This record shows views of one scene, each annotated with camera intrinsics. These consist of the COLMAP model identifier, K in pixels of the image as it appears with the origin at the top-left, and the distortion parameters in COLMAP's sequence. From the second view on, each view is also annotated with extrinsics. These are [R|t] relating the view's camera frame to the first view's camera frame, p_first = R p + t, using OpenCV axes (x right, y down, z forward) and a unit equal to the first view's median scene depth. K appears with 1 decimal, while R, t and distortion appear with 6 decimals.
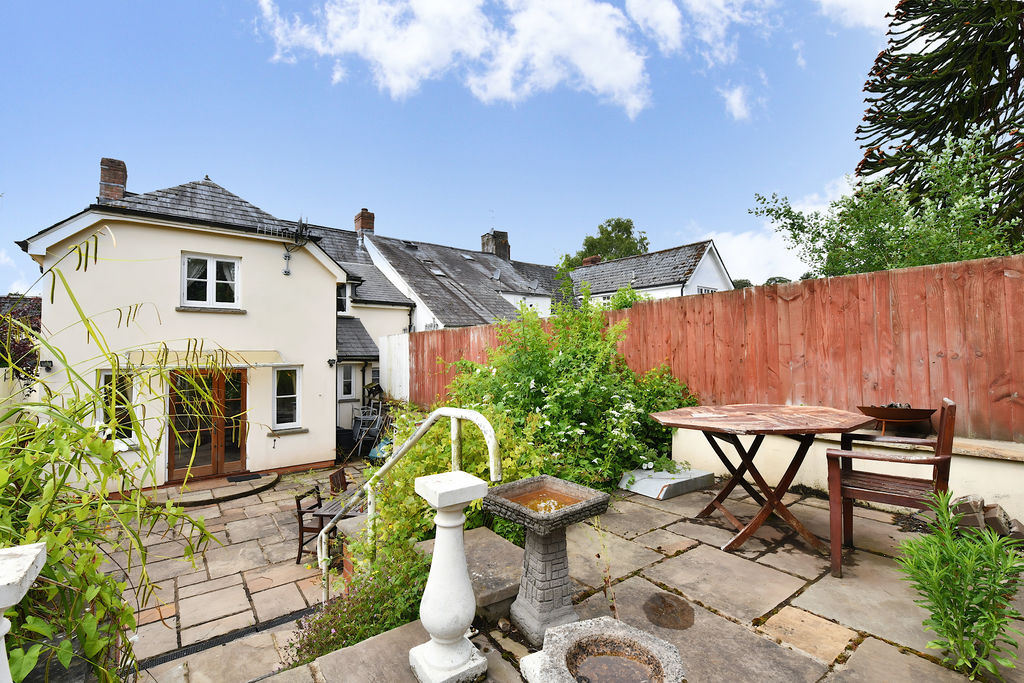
lens RADIAL K [[455.7, 0, 514.0], [0, 455.7, 336.1], [0, 0, 1]] dist [-0.001670, -0.005946]
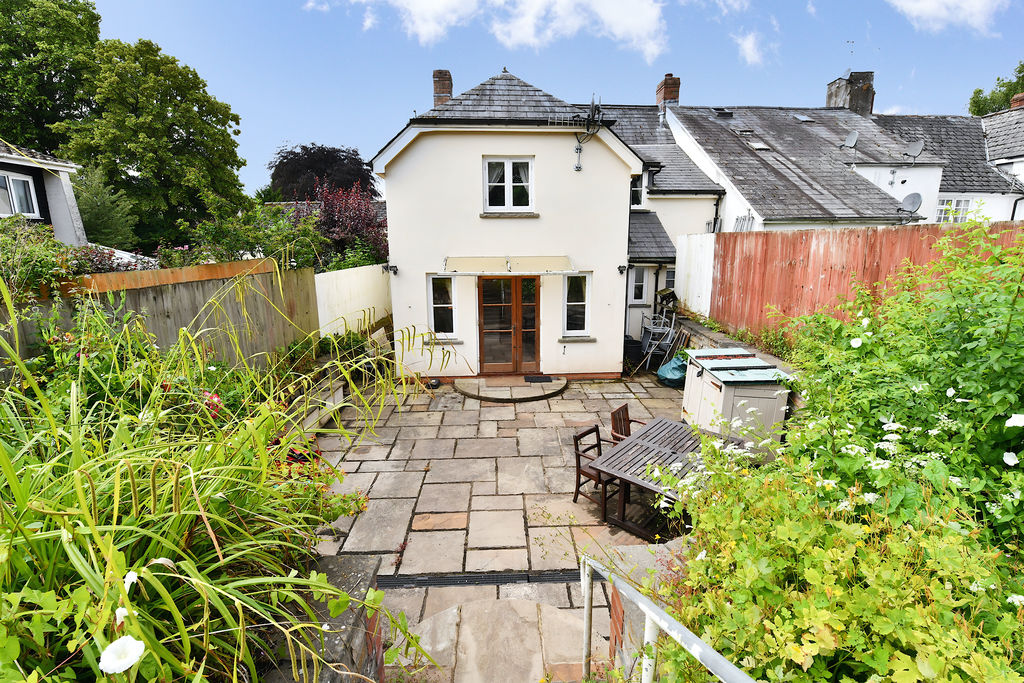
lens RADIAL K [[455.7, 0, 514.0], [0, 455.7, 336.1], [0, 0, 1]] dist [-0.001670, -0.005946]
pose [[0.813409, 0.122989, -0.568541, -0.045729], [0.021202, 0.970475, 0.240270, -0.034221], [0.581305, -0.207492, 0.786785, 0.140362]]
